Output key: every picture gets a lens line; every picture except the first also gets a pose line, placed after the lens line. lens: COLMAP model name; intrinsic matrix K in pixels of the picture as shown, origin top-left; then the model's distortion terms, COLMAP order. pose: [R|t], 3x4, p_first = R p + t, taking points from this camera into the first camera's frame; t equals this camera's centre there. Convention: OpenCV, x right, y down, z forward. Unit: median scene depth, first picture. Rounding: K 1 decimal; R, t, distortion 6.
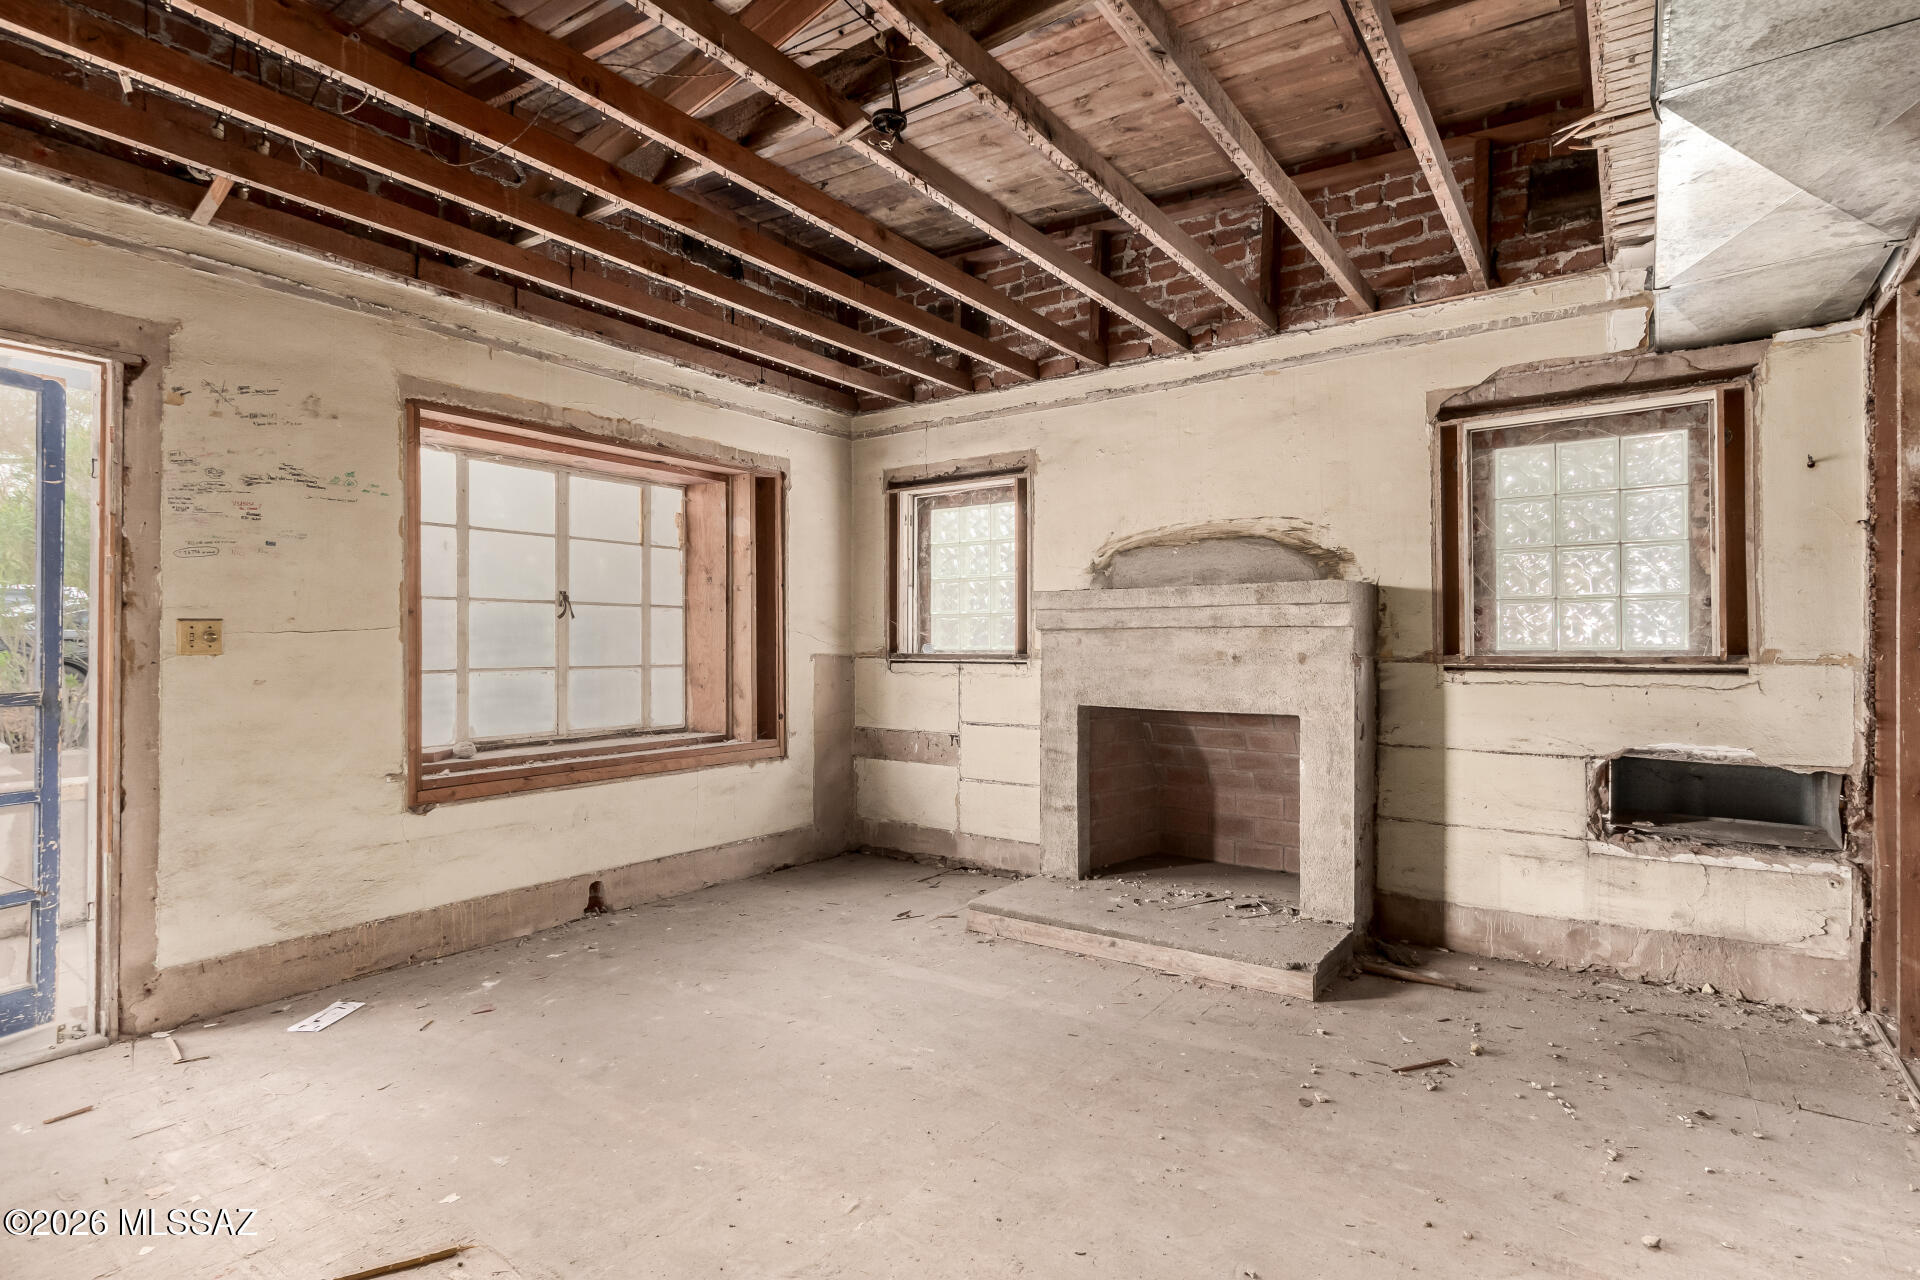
lens RADIAL K [[977.9, 0, 961.5], [0, 977.9, 641.2], [0, 0, 1]] dist [0.014446, -0.001606]
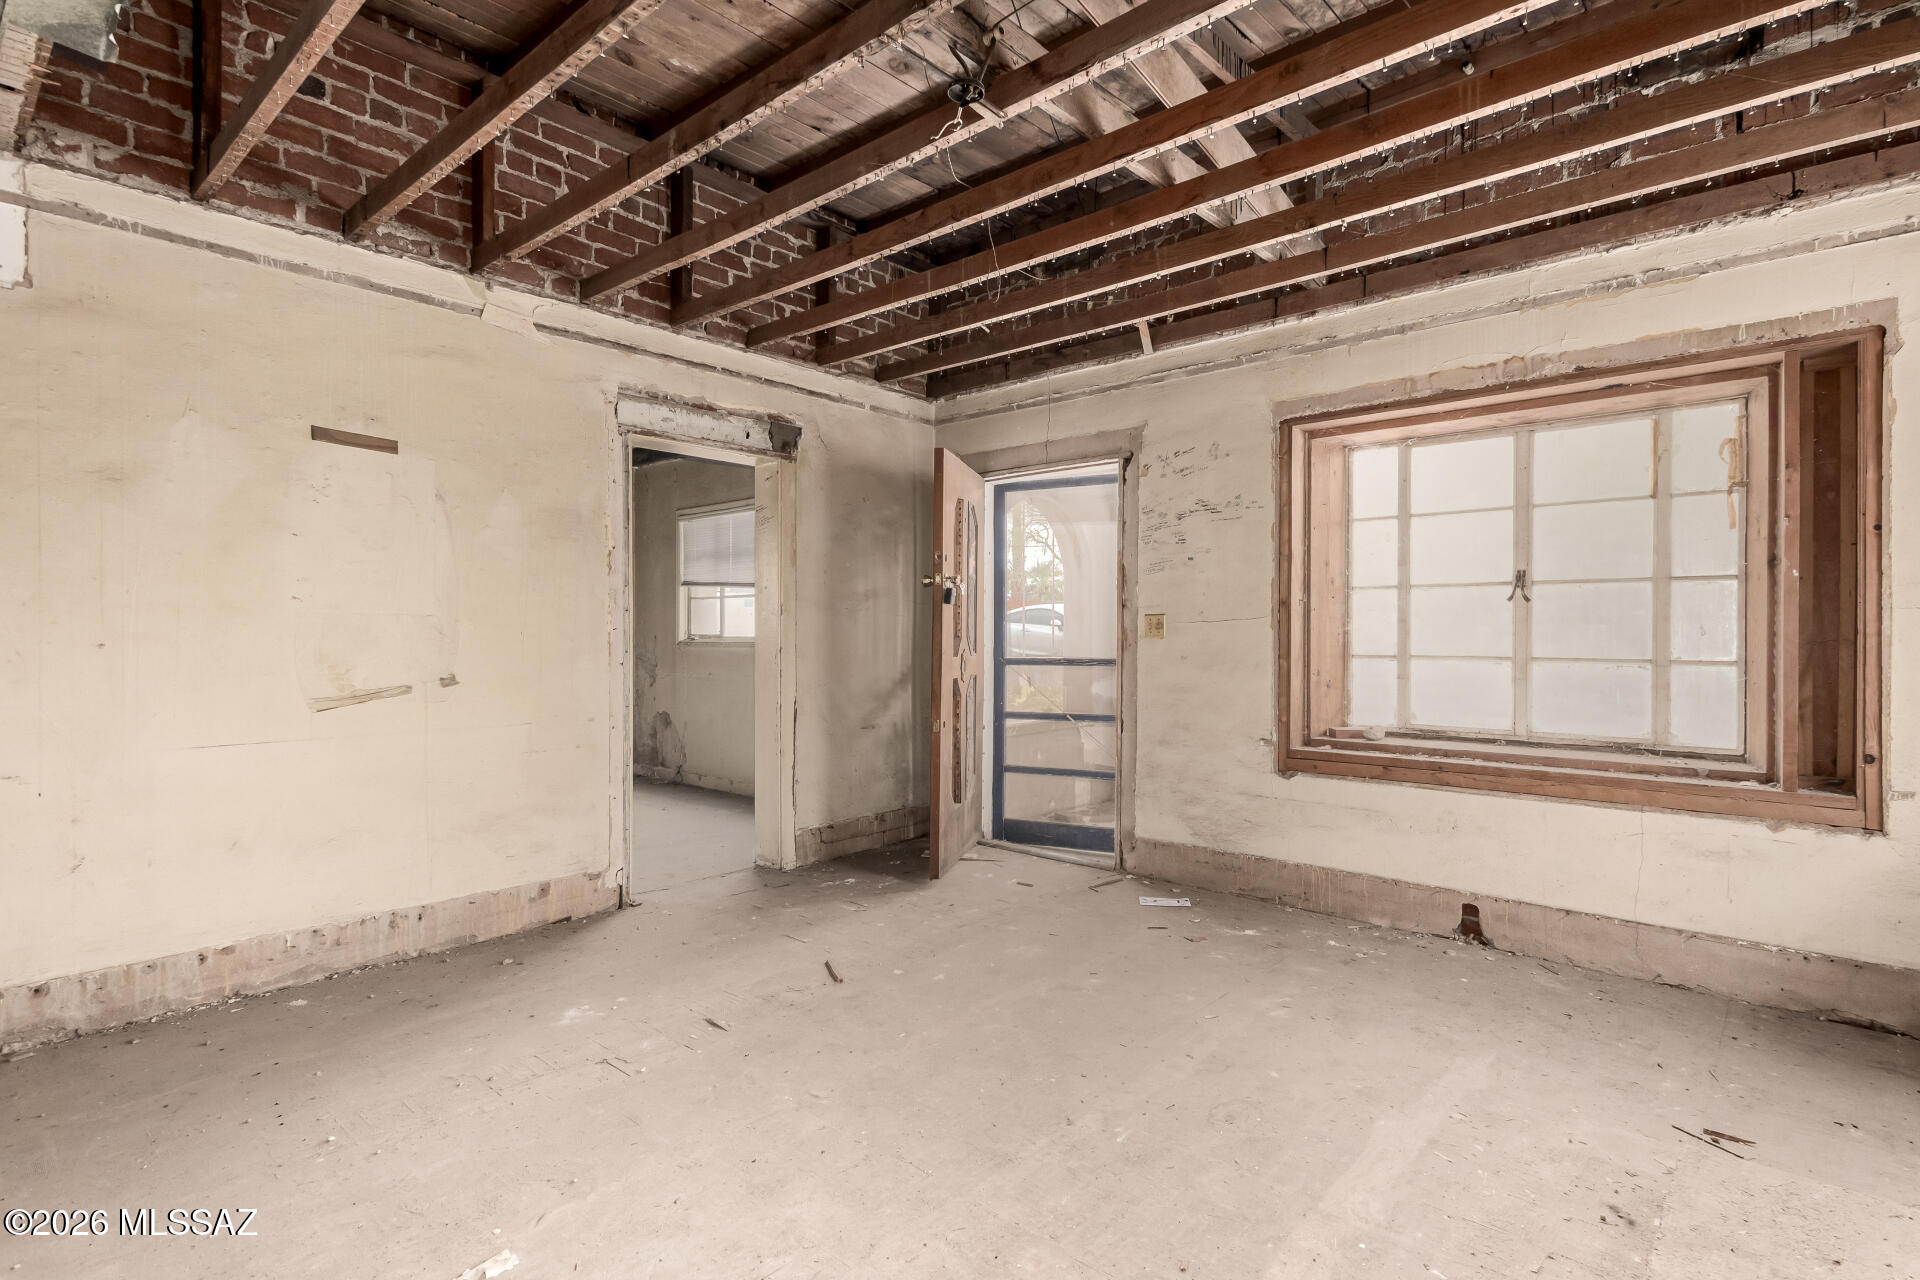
lens RADIAL K [[910.0, 0, 961.1], [0, 910.0, 631.7], [0, 0, 1]] dist [0.013690, -0.001506]
pose [[-0.111358, -0.000339, -0.993780, 0.550348], [0.000944, 0.999999, -0.000447, 0.004137], [0.993780, -0.000988, -0.111357, 0.729702]]
